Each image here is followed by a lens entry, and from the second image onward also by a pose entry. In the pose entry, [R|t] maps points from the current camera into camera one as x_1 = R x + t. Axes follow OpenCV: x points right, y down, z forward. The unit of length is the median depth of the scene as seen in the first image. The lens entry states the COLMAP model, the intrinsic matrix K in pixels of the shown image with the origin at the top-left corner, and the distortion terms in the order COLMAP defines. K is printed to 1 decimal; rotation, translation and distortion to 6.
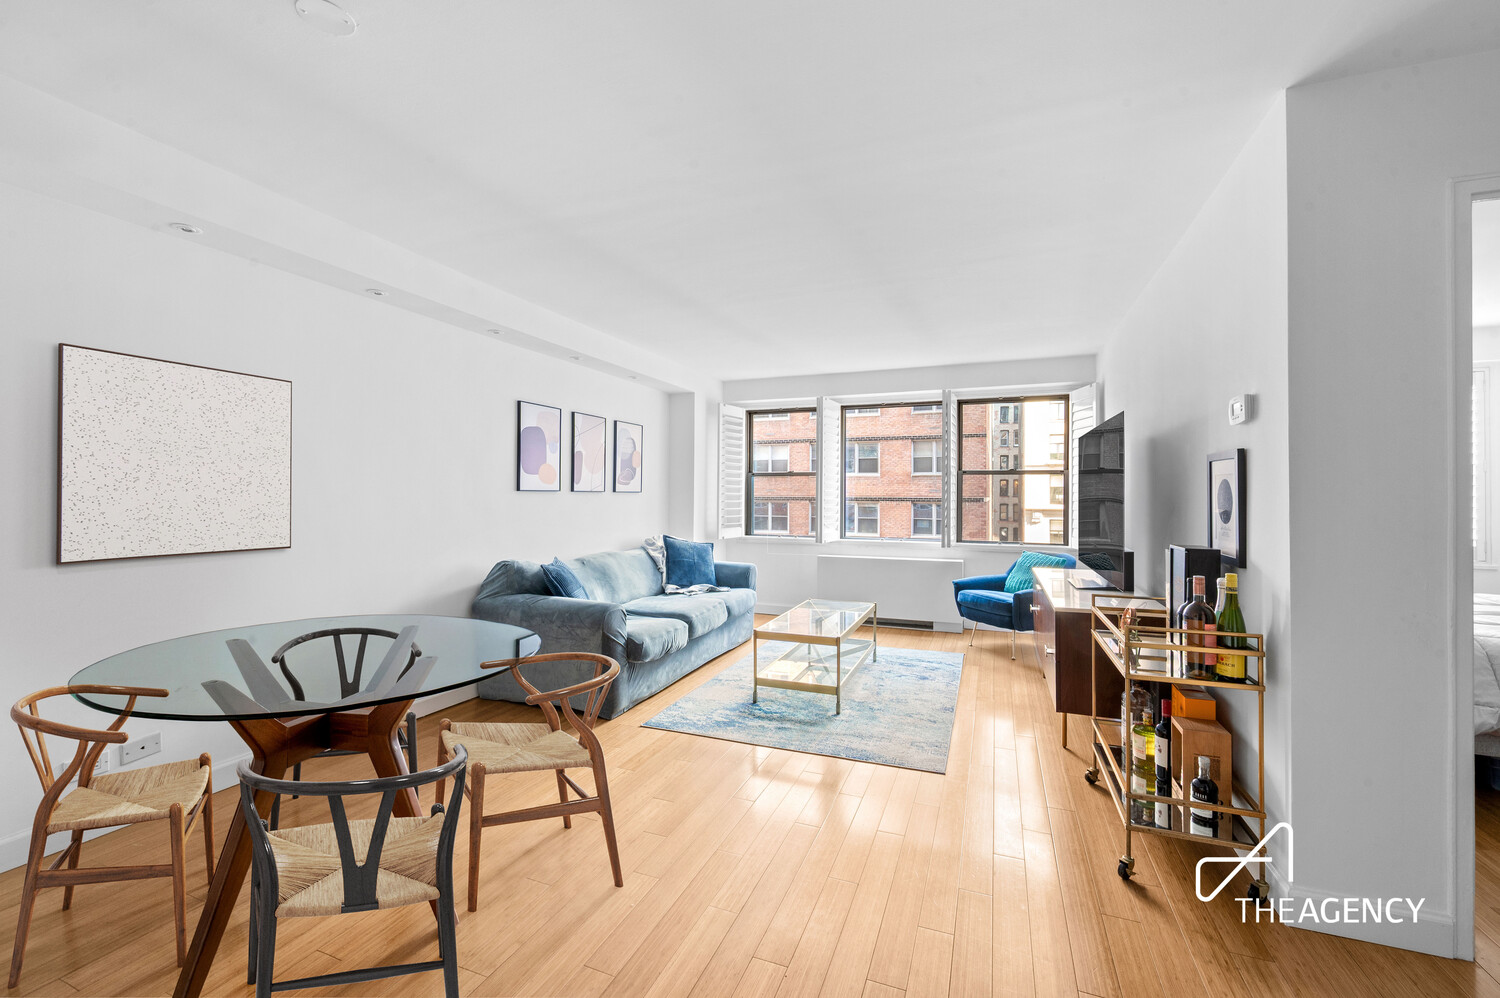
lens RADIAL K [[607.6, 0, 737.5], [0, 607.6, 488.2], [0, 0, 1]] dist [-0.002148, -0.000188]
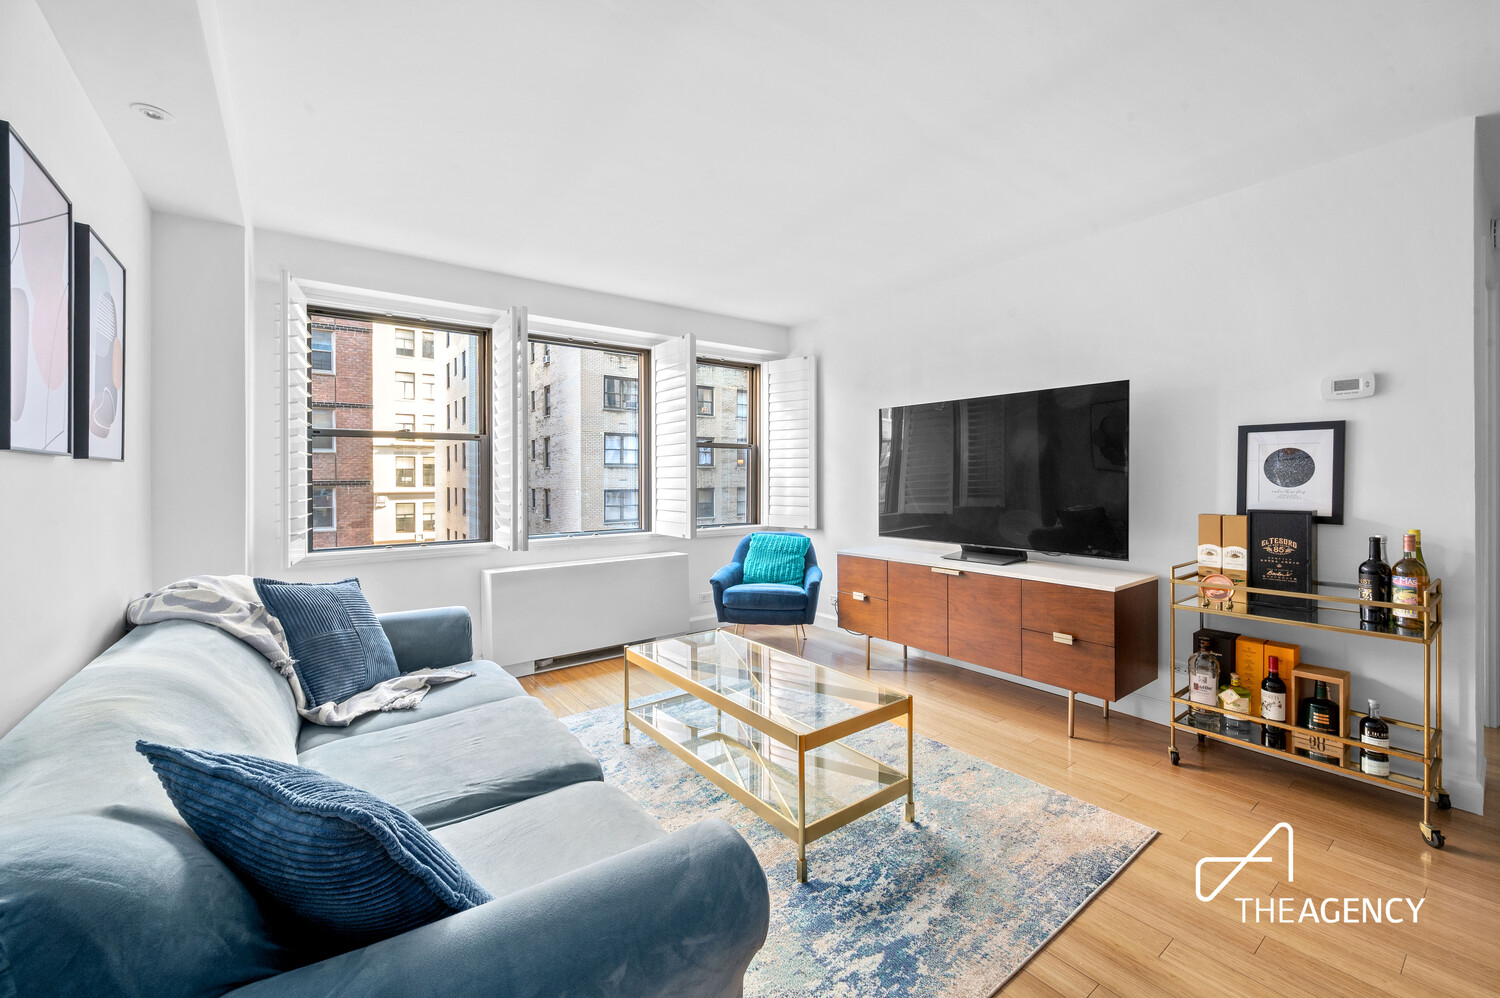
lens RADIAL K [[607.6, 0, 737.5], [0, 607.6, 488.2], [0, 0, 1]] dist [-0.002148, -0.000188]
pose [[0.516162, -0.024011, 0.856154, -0.416010], [-0.000082, 0.999606, 0.028084, 0.018804], [-0.856491, -0.014566, 0.515957, 0.795786]]
